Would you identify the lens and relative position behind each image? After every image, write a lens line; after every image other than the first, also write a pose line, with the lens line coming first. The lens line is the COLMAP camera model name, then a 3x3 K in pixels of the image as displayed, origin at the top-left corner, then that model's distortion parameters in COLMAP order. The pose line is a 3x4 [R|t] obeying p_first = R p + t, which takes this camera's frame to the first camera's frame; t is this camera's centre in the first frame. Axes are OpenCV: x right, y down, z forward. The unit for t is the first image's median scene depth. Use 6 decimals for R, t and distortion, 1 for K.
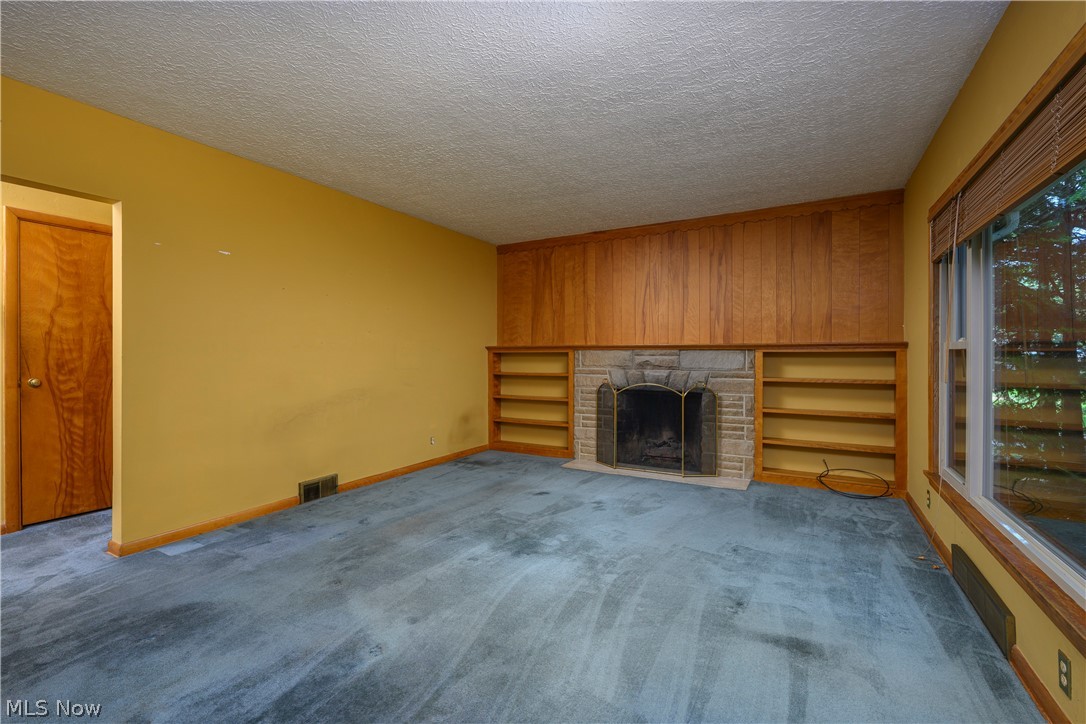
lens RADIAL K [[487.4, 0, 540.6], [0, 487.4, 359.7], [0, 0, 1]] dist [-0.004506, 0.000681]
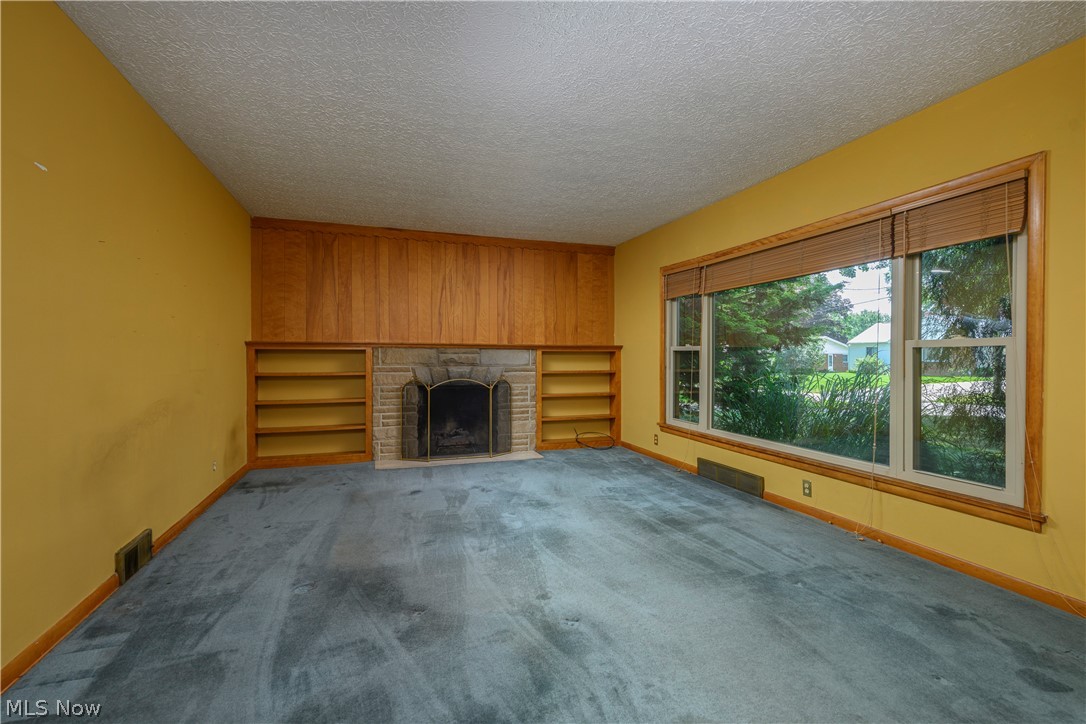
lens RADIAL K [[487.4, 0, 545.4], [0, 487.4, 360.0], [0, 0, 1]] dist [-0.004506, 0.000681]
pose [[0.649108, -0.004954, 0.760680, -0.497025], [0.003034, 0.999988, 0.003924, 0.002567], [-0.760690, -0.000239, 0.649115, 0.136937]]
